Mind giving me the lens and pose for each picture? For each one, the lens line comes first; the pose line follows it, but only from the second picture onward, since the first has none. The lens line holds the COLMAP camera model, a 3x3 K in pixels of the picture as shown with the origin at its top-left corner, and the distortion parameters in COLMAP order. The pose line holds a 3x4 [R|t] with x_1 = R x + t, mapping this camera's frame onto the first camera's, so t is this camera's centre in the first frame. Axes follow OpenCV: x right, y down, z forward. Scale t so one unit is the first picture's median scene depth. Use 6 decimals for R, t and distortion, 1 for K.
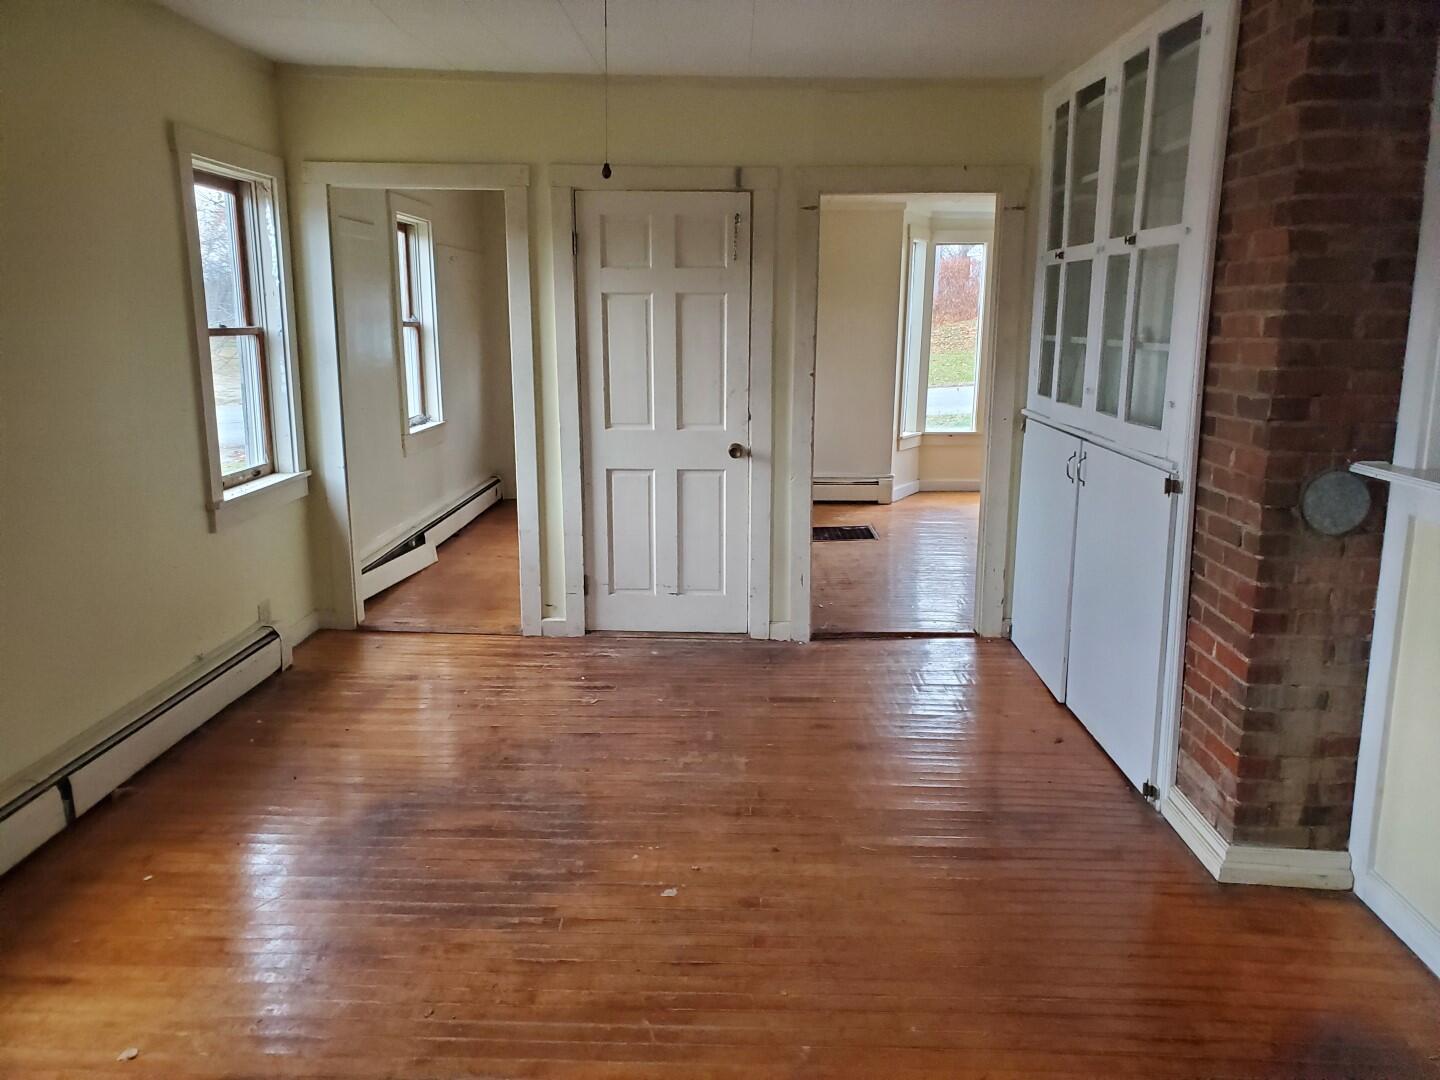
lens RADIAL K [[1132.6, 0, 699.1], [0, 1132.6, 538.0], [0, 0, 1]] dist [0.027387, -0.009704]
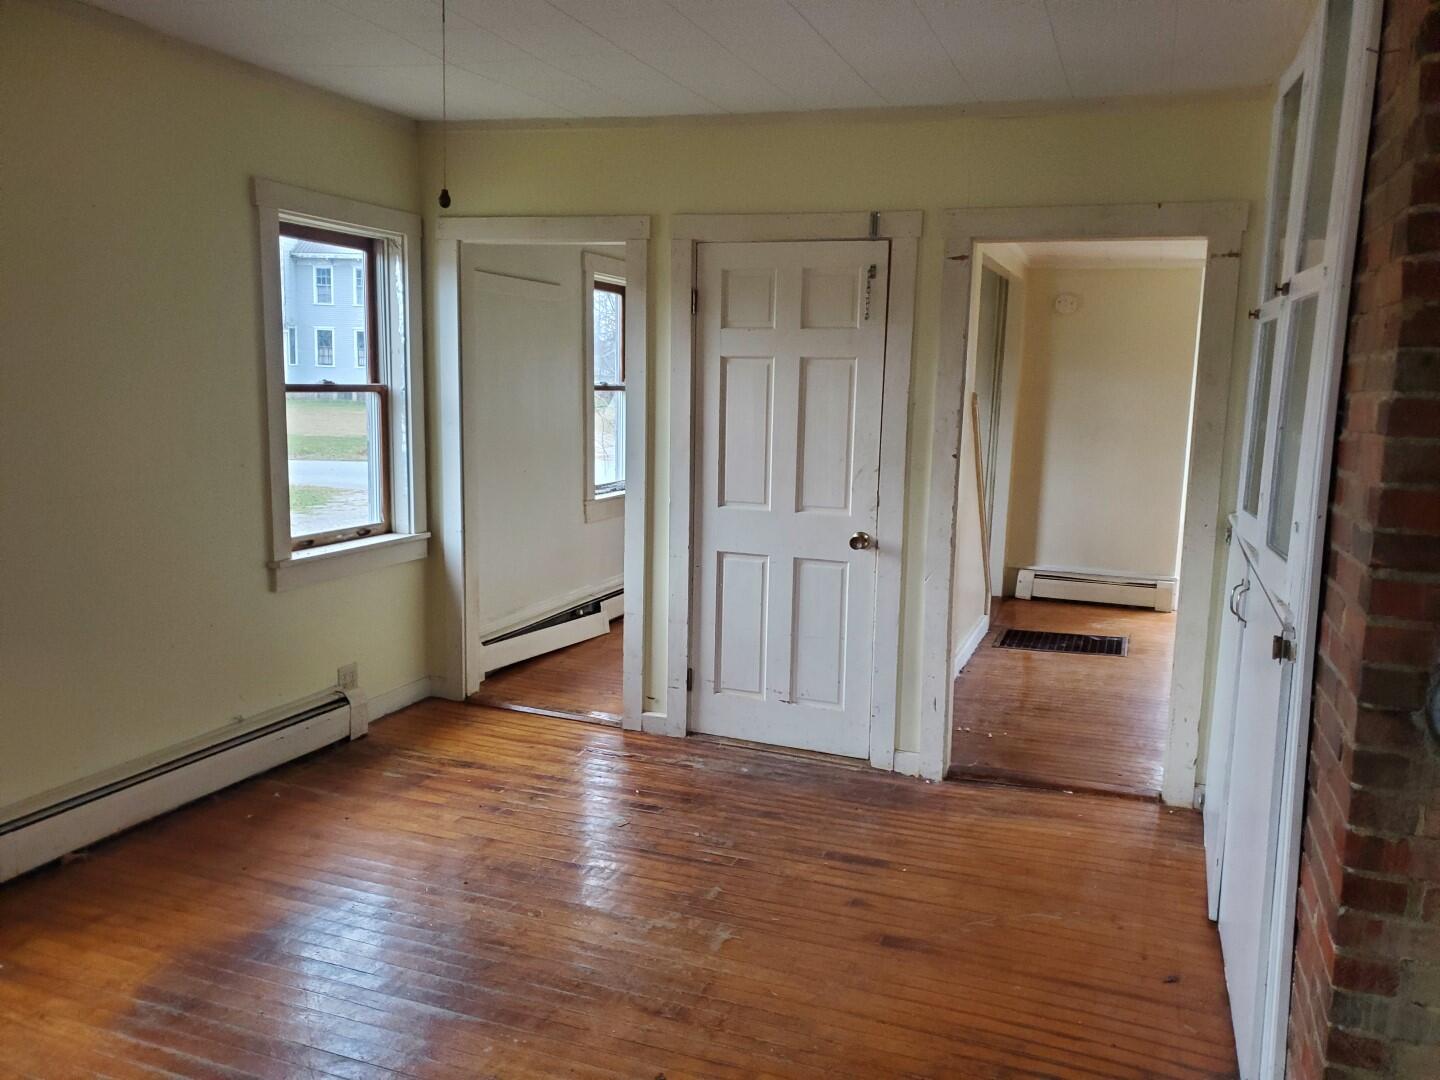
lens RADIAL K [[1132.6, 0, 699.1], [0, 1132.6, 538.0], [0, 0, 1]] dist [0.027387, -0.009704]
pose [[0.945709, 0.067351, -0.317959, 0.243793], [-0.085644, 0.995359, -0.043892, -0.042022], [0.313527, 0.068740, 0.947088, 0.206718]]
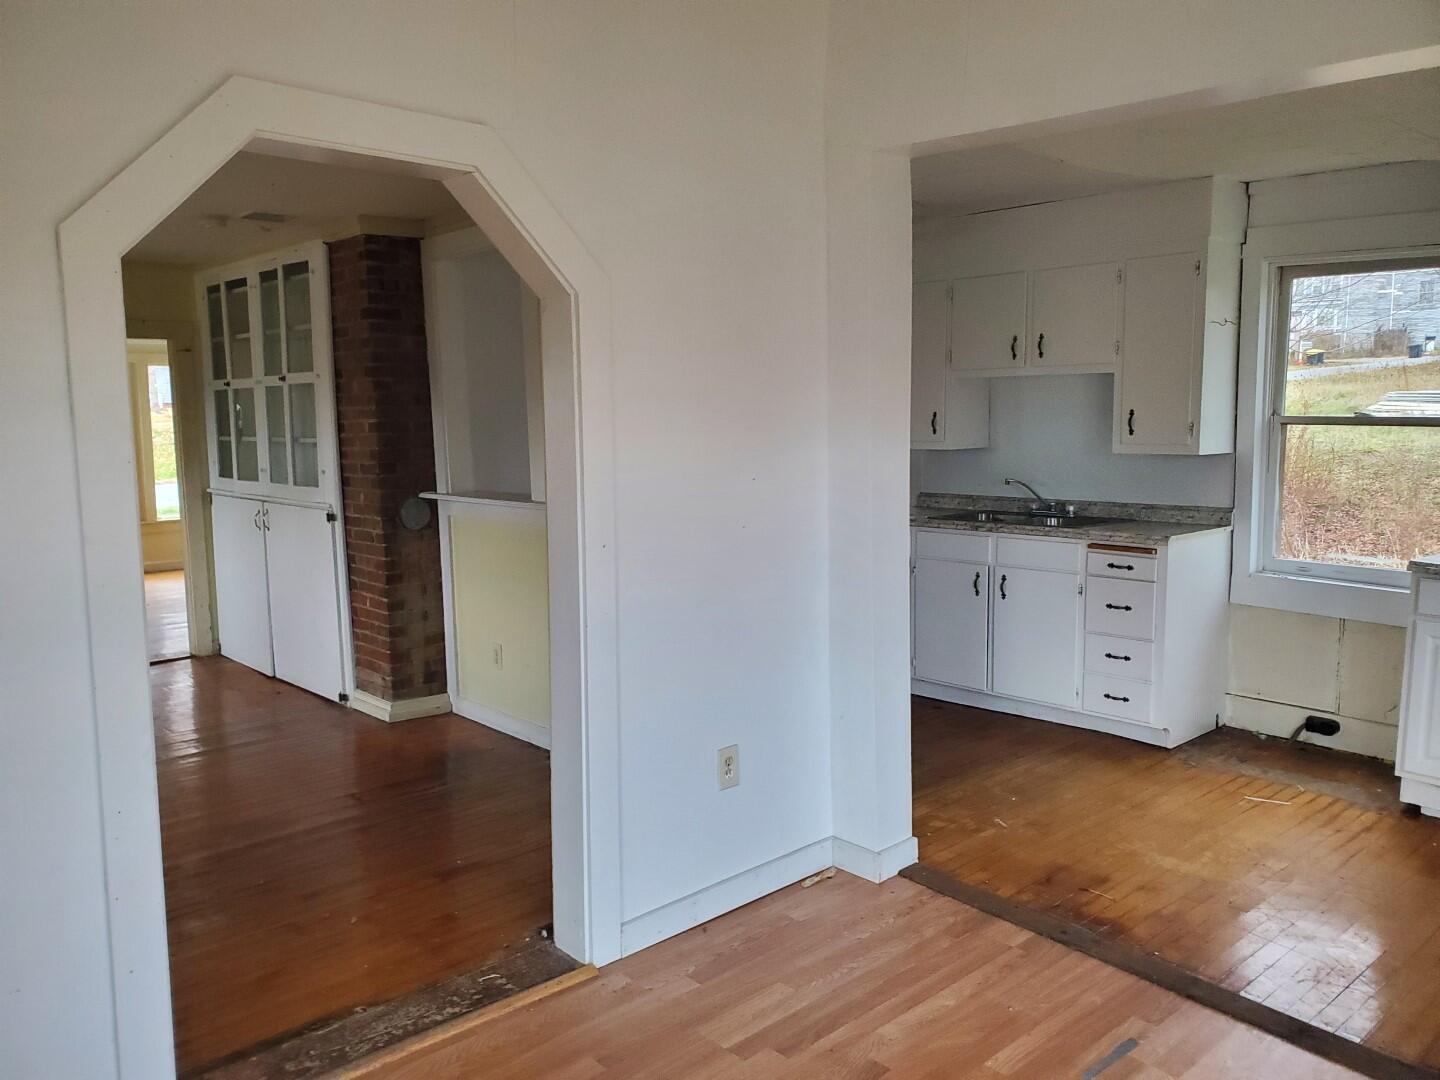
lens RADIAL K [[1147.4, 0, 719.9], [0, 1147.4, 515.5], [0, 0, 1]] dist [0.071387, 0.004675]
pose [[0.713255, -0.089462, 0.695171, -0.323827], [0.163261, 0.985745, -0.040651, 0.099142], [-0.681625, 0.142489, 0.717694, -0.564602]]
